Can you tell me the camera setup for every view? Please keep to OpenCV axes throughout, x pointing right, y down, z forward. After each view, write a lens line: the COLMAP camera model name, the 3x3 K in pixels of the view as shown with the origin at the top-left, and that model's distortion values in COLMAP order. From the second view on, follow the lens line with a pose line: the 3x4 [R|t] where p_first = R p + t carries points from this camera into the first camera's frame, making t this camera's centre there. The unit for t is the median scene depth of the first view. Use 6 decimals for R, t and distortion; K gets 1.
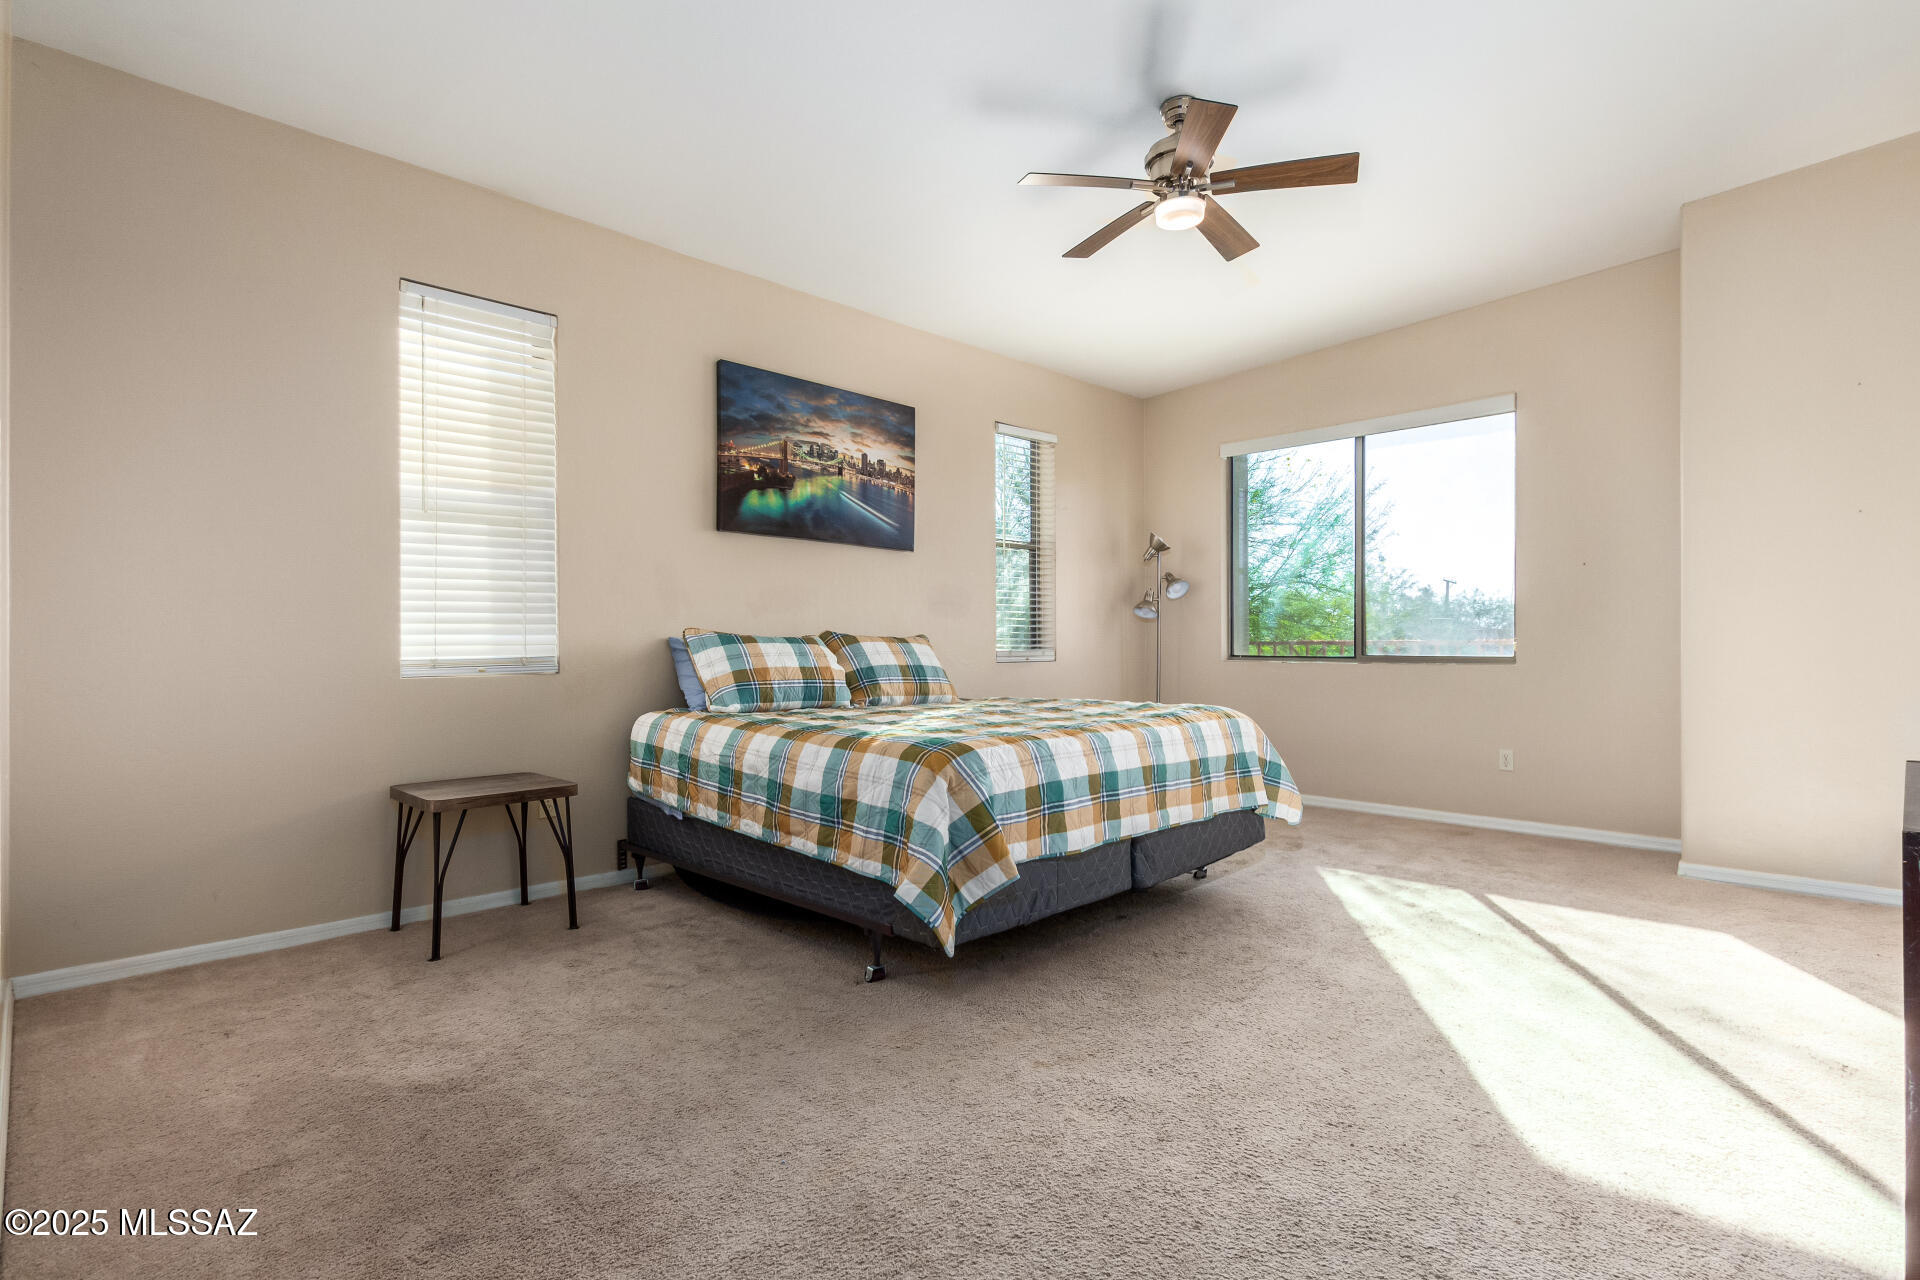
lens RADIAL K [[903.0, 0, 959.6], [0, 903.0, 645.0], [0, 0, 1]] dist [0.009845, -0.001592]
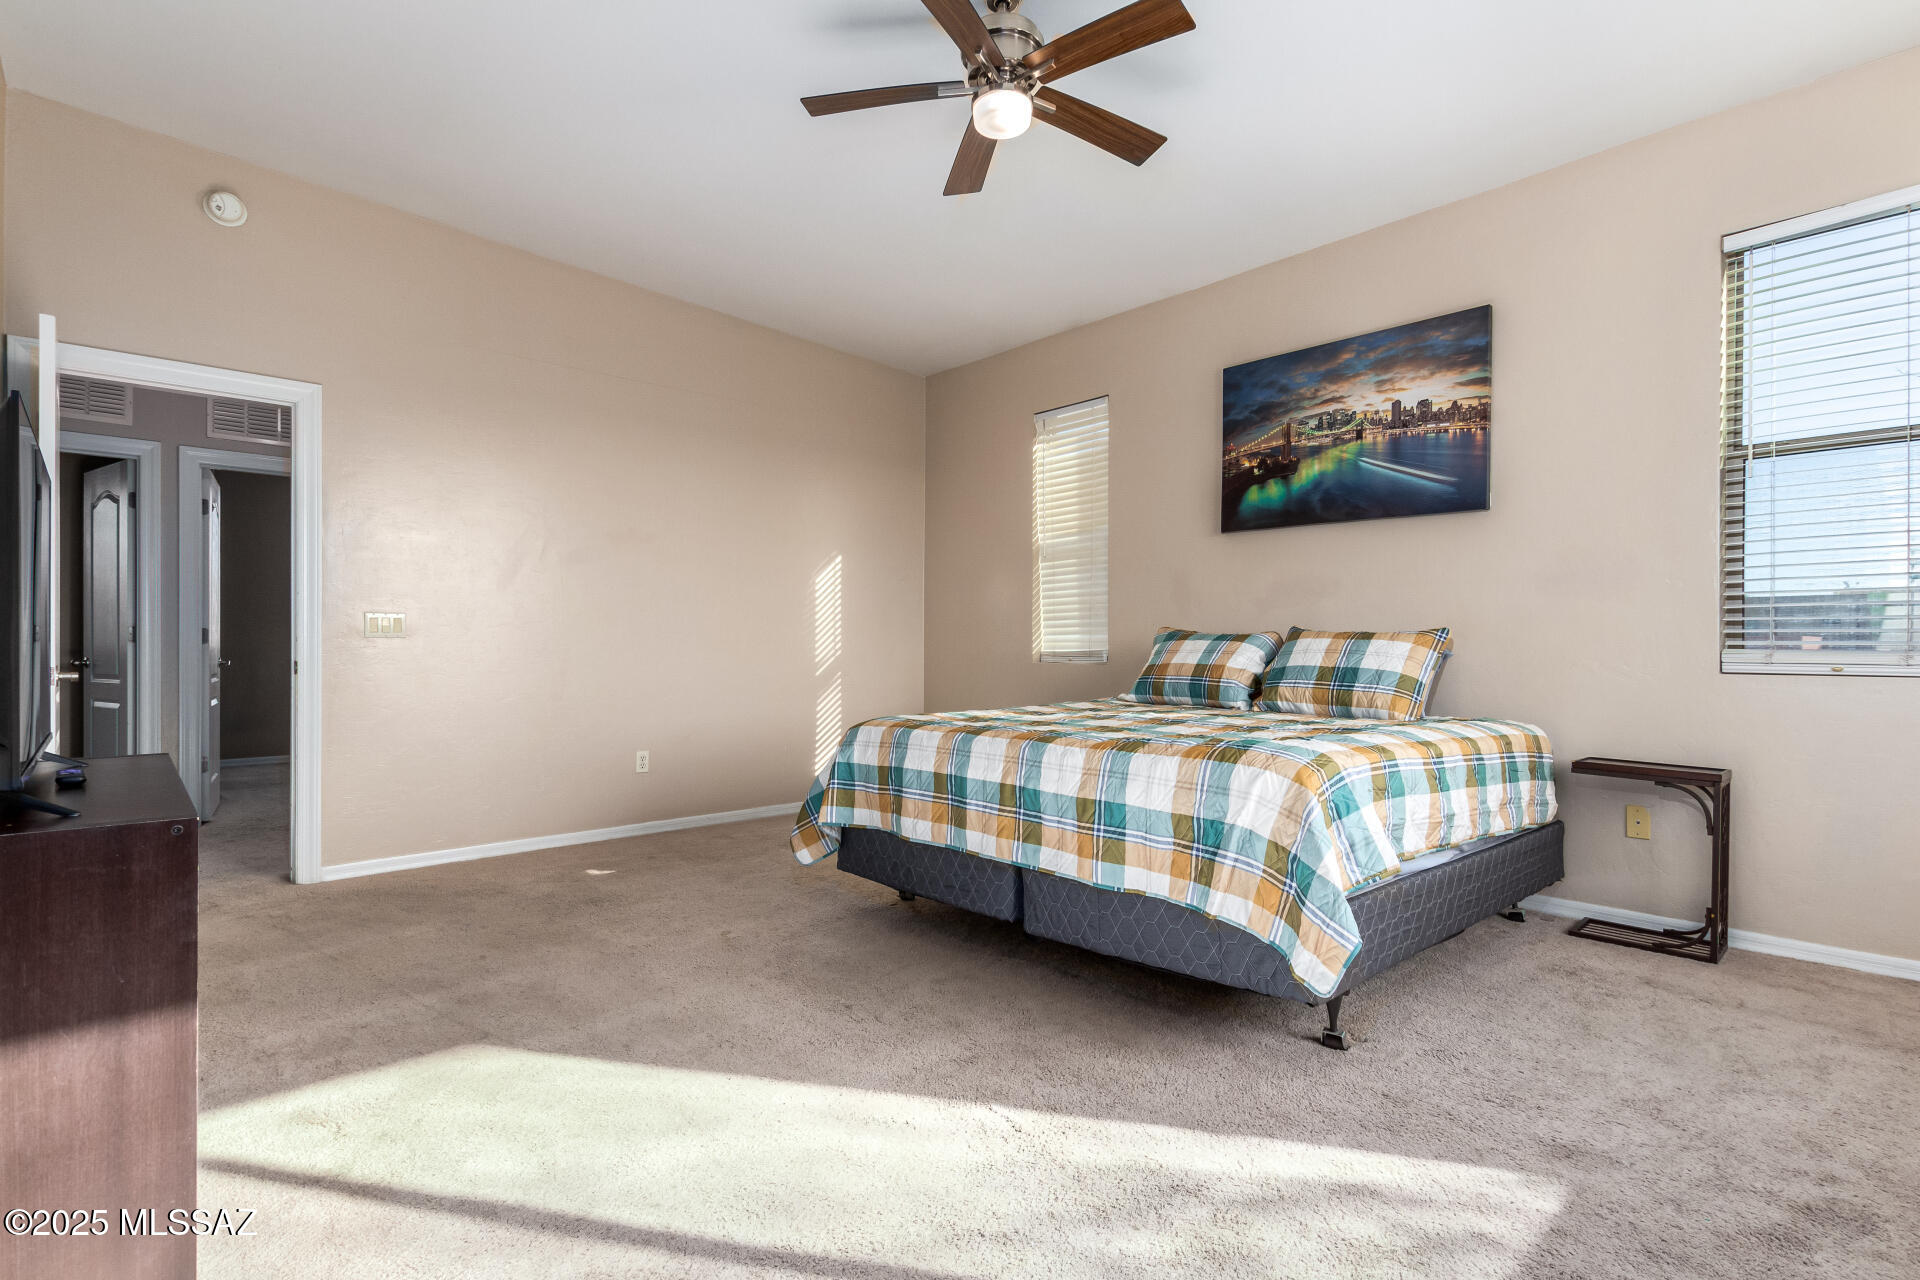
lens RADIAL K [[923.0, 0, 1009.0], [0, 923.0, 648.3], [0, 0, 1]] dist [0.010931, -0.000241]
pose [[0.002508, 0.008709, -0.999959, 0.769163], [0.000389, 0.999962, 0.008710, -0.001808], [0.999997, -0.000410, 0.002505, 0.712843]]
